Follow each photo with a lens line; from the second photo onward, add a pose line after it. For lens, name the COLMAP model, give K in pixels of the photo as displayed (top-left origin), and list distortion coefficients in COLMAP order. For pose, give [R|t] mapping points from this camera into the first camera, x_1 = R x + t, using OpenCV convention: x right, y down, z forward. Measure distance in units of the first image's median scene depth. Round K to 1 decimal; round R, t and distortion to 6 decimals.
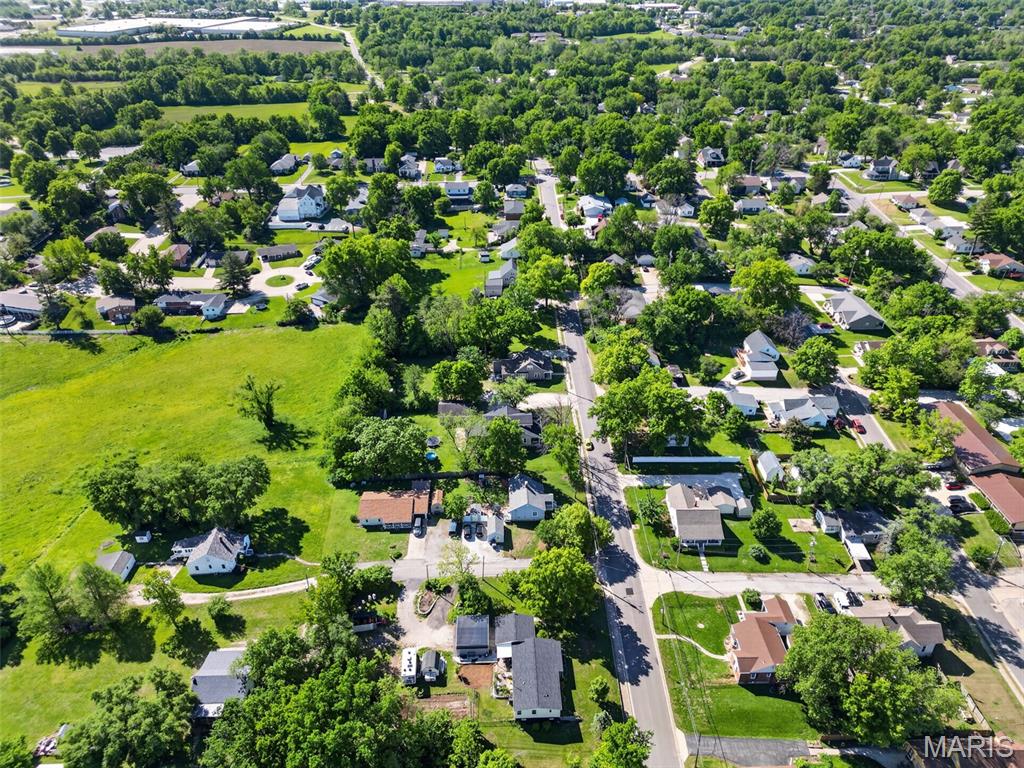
lens RADIAL K [[709.2, 0, 515.4], [0, 709.2, 385.3], [0, 0, 1]] dist [0.085377, -0.079318]
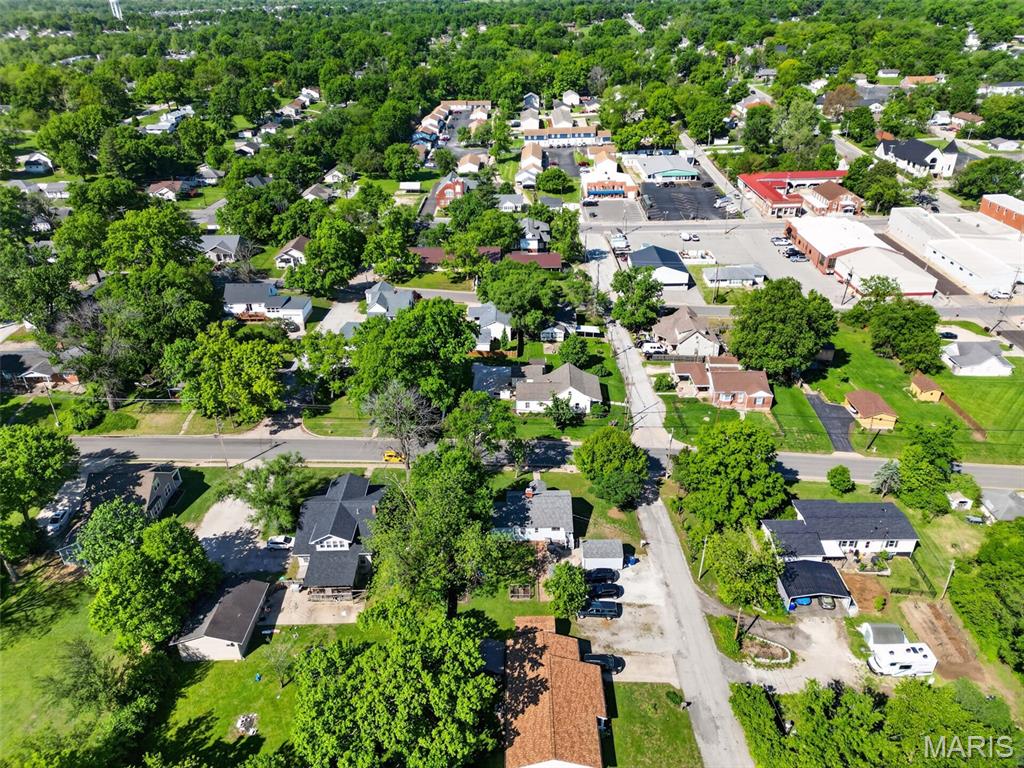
lens RADIAL K [[709.2, 0, 515.4], [0, 709.2, 385.3], [0, 0, 1]] dist [0.085377, -0.079318]
pose [[0.029128, -0.482928, 0.875176, -0.366641], [0.537608, 0.745698, 0.393589, -0.136836], [-0.842692, 0.459037, 0.281346, 0.610762]]
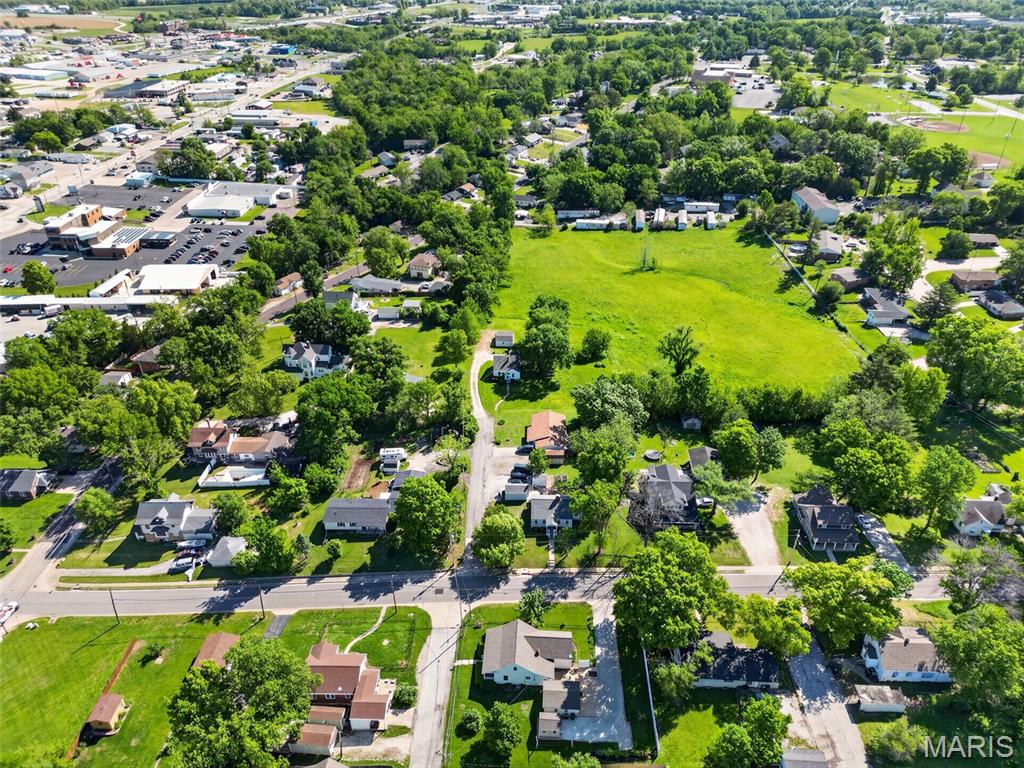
lens RADIAL K [[709.2, 0, 515.4], [0, 709.2, 385.3], [0, 0, 1]] dist [0.085377, -0.079318]
pose [[-0.062356, 0.528473, -0.846657, 0.587960], [-0.519407, 0.707196, 0.479677, -0.313598], [0.852249, 0.469670, 0.230395, 0.501470]]
